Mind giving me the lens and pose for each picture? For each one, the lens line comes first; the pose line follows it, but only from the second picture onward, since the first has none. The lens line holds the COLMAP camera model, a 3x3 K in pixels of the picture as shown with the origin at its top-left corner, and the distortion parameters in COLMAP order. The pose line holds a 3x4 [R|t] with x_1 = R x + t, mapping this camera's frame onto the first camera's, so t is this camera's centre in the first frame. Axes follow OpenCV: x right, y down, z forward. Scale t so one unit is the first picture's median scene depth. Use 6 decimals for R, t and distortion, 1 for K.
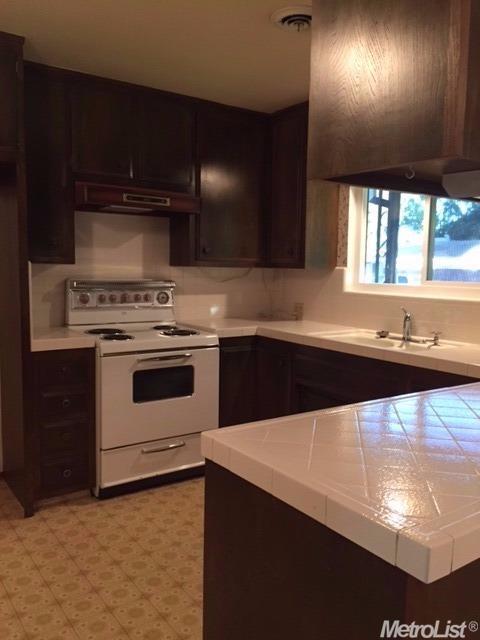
lens RADIAL K [[555.2, 0, 239.7], [0, 555.2, 321.5], [0, 0, 1]] dist [0.068101, -0.010385]
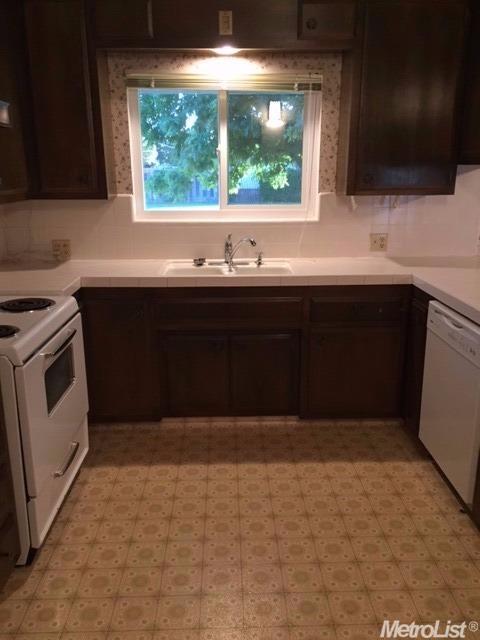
lens RADIAL K [[555.2, 0, 239.9], [0, 555.2, 318.6], [0, 0, 1]] dist [0.068101, -0.010385]
pose [[0.556022, -0.235134, 0.797215, -0.481376], [0.101639, 0.971187, 0.215557, -0.079062], [-0.824930, -0.038827, 0.563900, 0.338842]]
